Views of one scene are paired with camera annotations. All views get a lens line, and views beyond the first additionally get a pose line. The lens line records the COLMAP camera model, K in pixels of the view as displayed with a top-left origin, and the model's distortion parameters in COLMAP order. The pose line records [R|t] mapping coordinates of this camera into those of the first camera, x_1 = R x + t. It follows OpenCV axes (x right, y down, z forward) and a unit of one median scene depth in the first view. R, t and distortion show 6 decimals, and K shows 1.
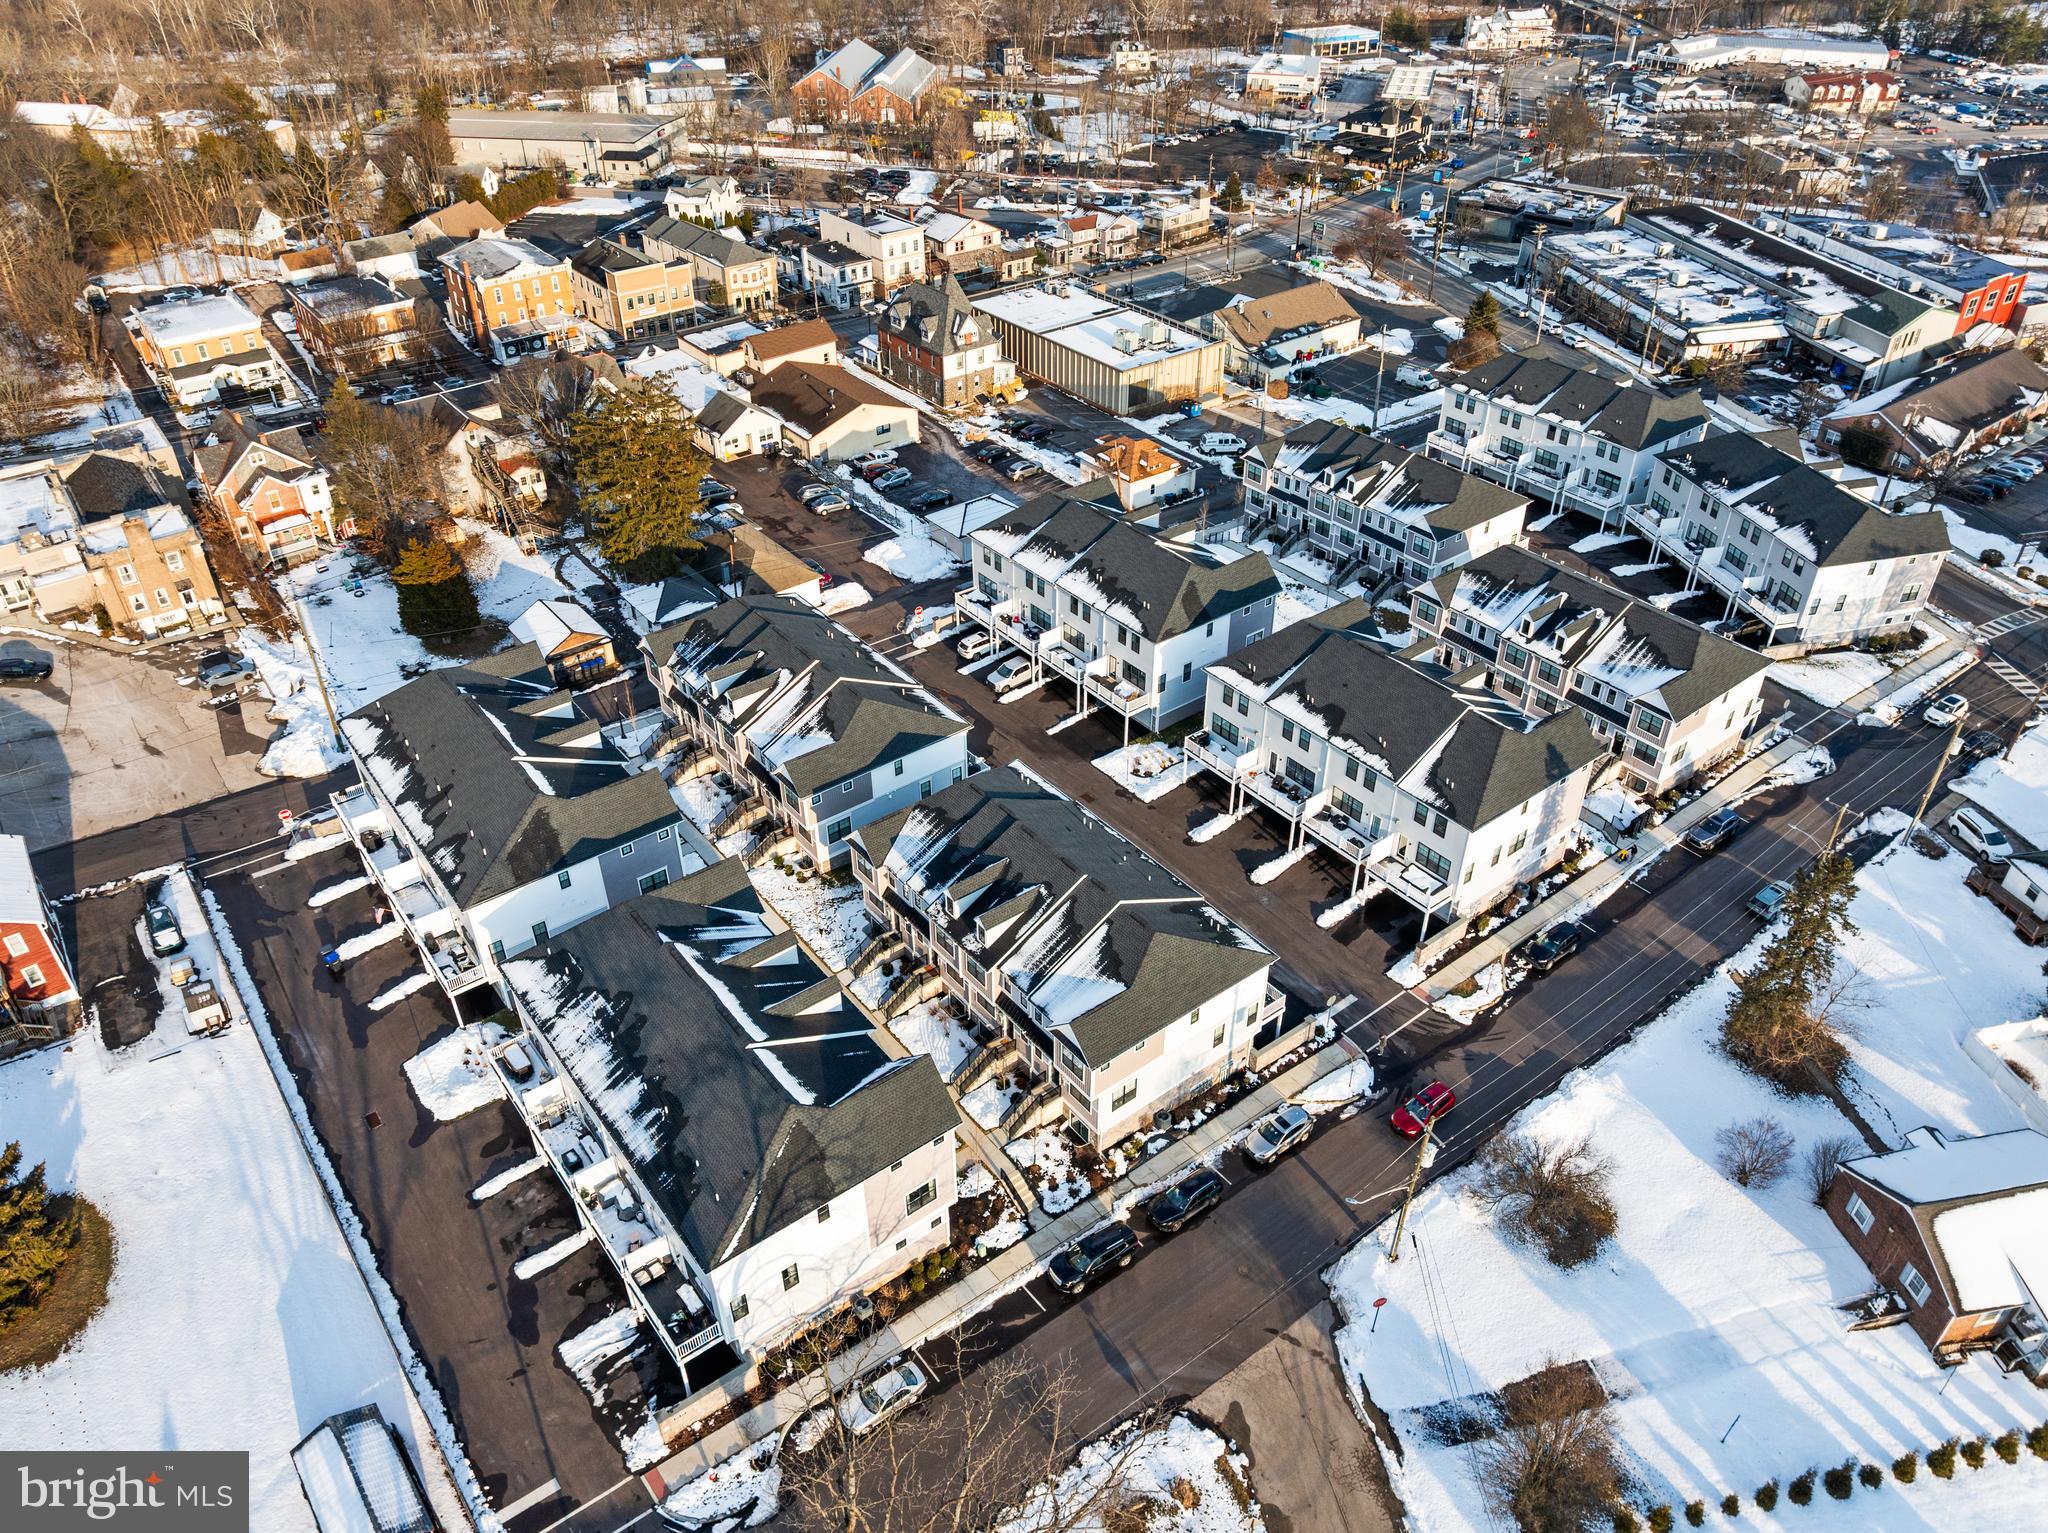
lens RADIAL K [[1443.4, 0, 1030.2], [0, 1443.4, 750.5], [0, 0, 1]] dist [-0.044842, 0.006857]
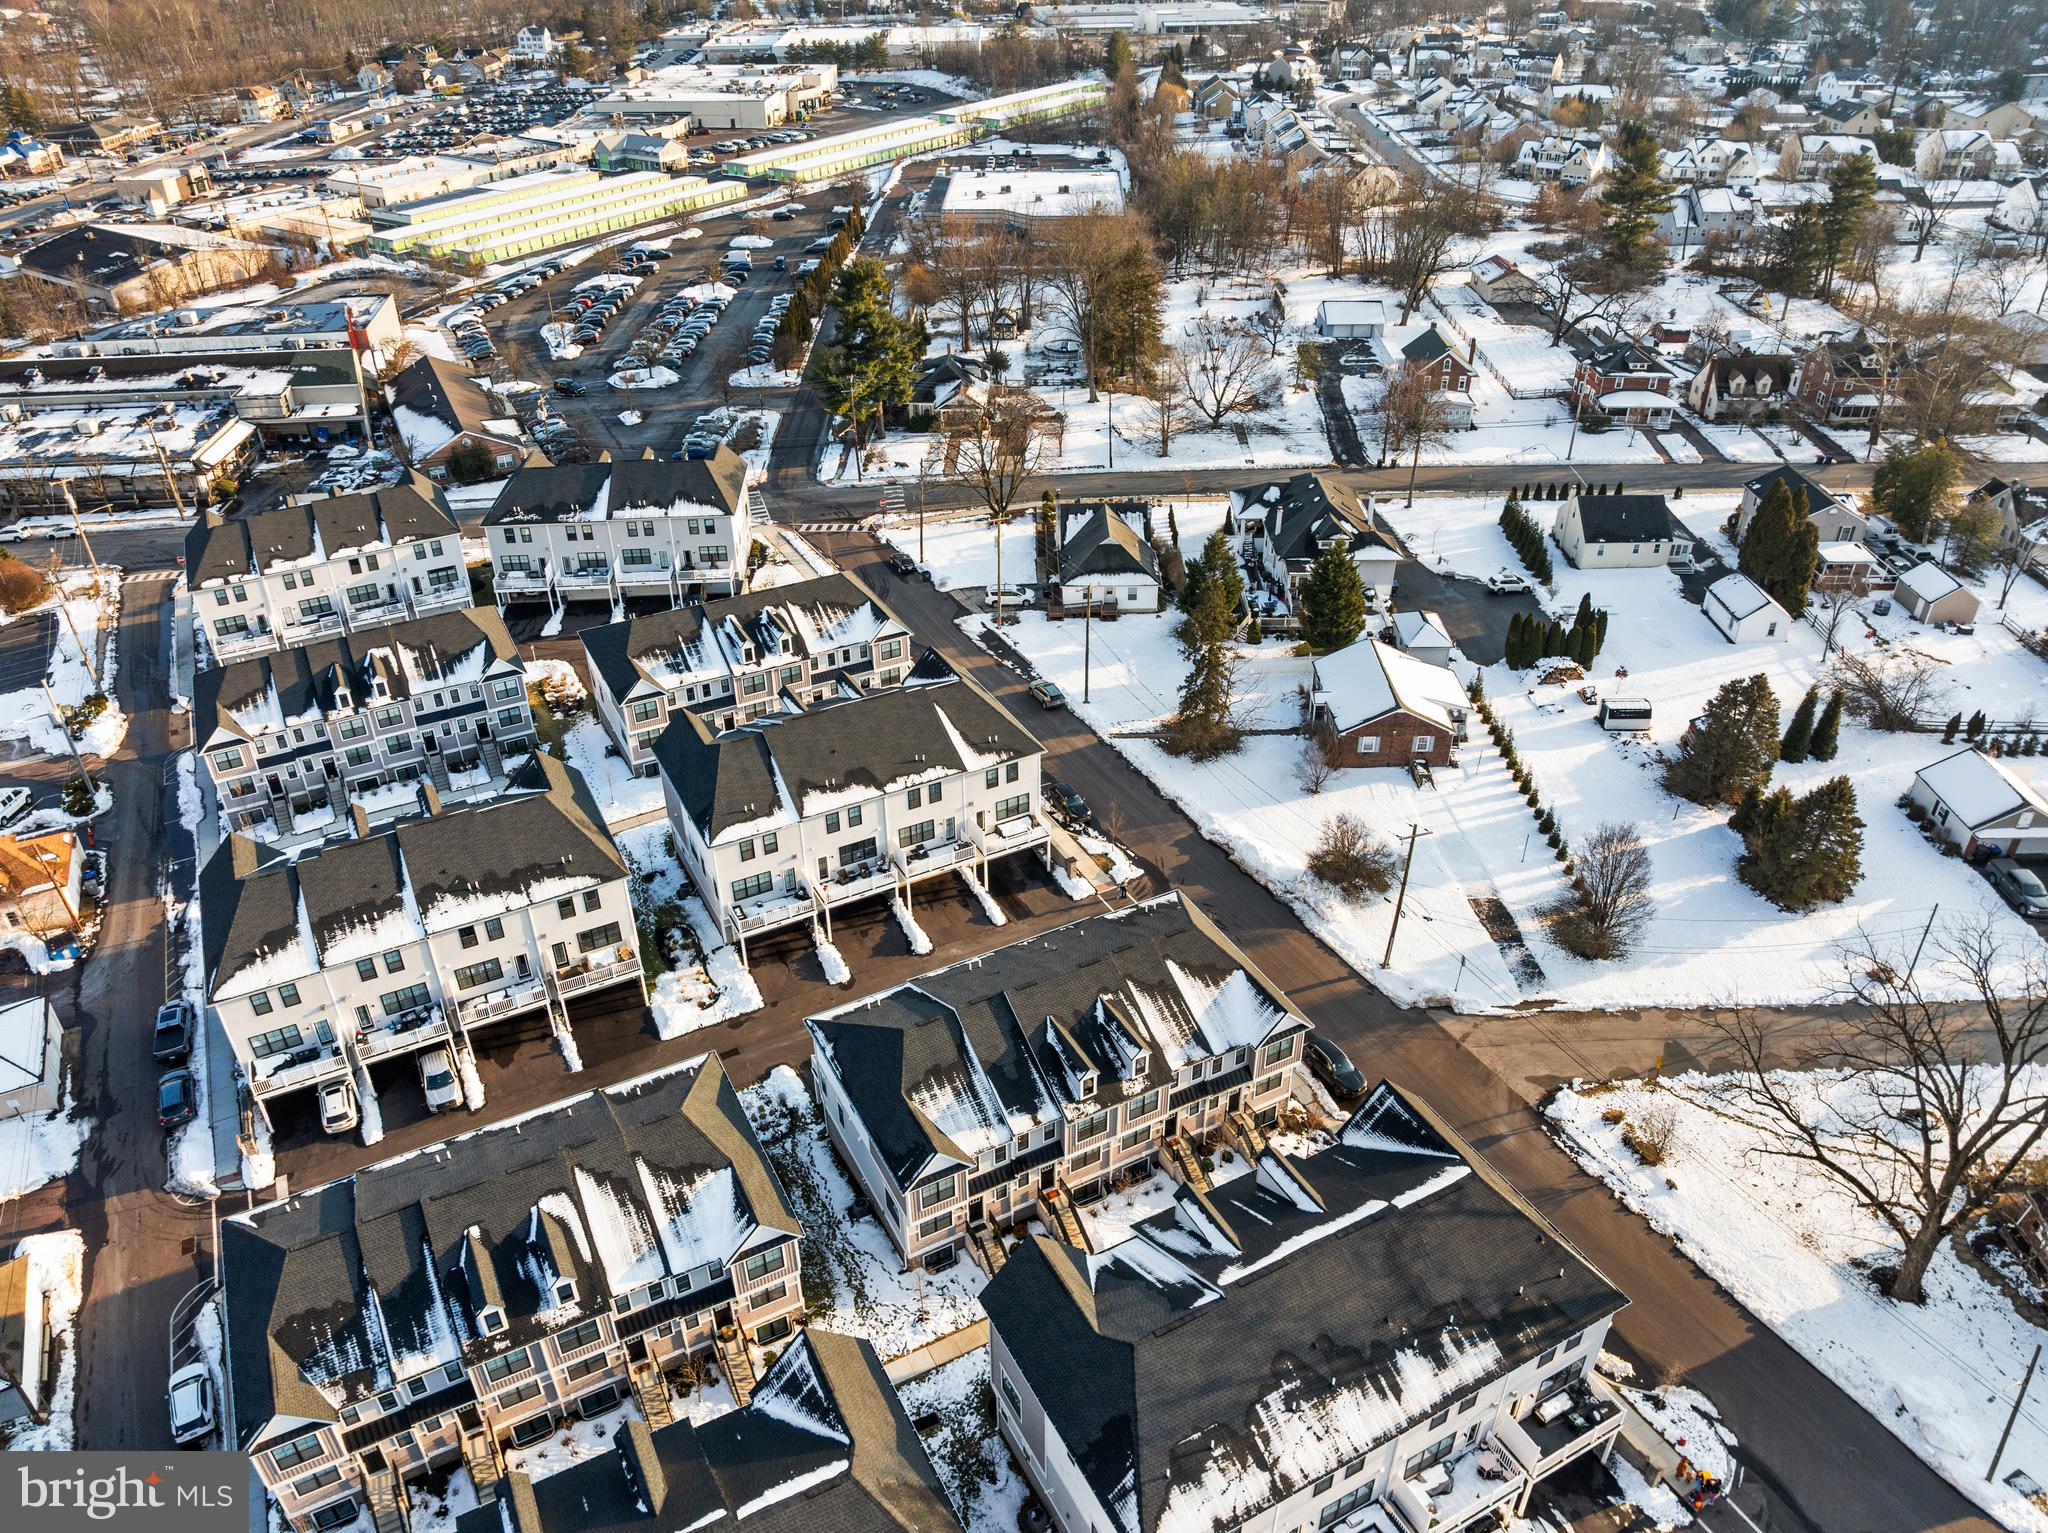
lens RADIAL K [[1443.4, 0, 1030.2], [0, 1443.4, 750.5], [0, 0, 1]] dist [-0.044842, 0.006857]
pose [[0.171125, -0.524741, 0.833884, -0.586132], [0.570942, 0.742588, 0.350125, -0.318494], [-0.802958, 0.416185, 0.426672, 0.482426]]
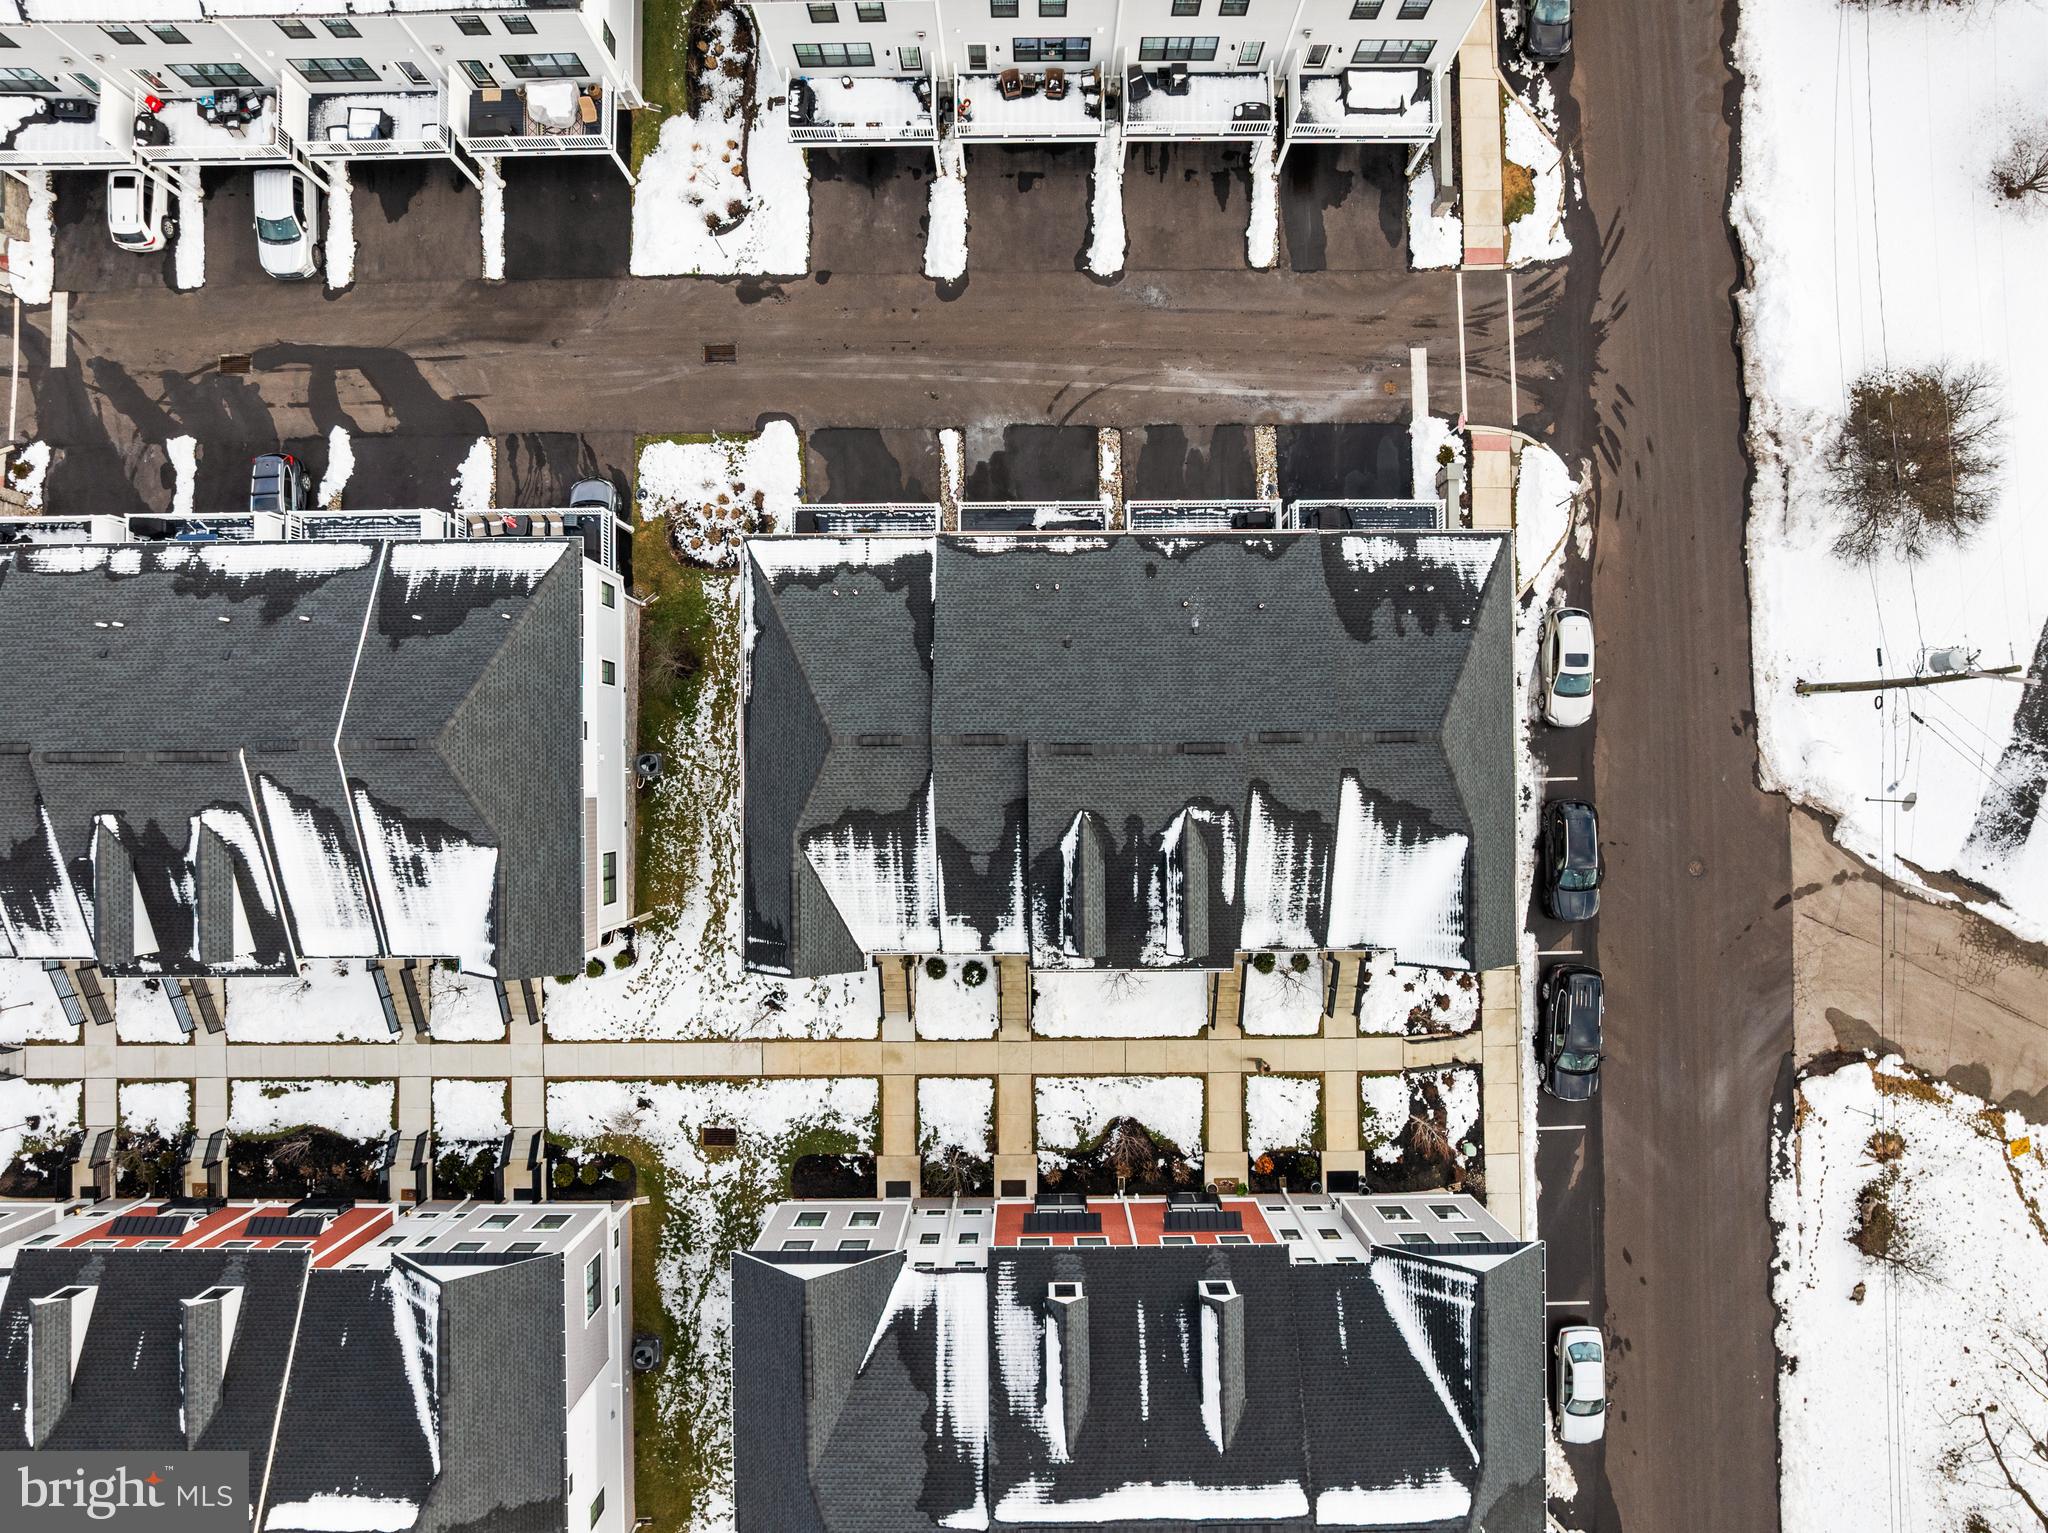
lens RADIAL K [[1443.4, 0, 1030.2], [0, 1443.4, 750.5], [0, 0, 1]] dist [-0.044842, 0.006857]
pose [[0.604817, -0.796088, 0.020987, -0.017555], [0.456161, 0.367924, 0.810277, -0.303964], [-0.652773, -0.480496, 0.585671, 0.627578]]
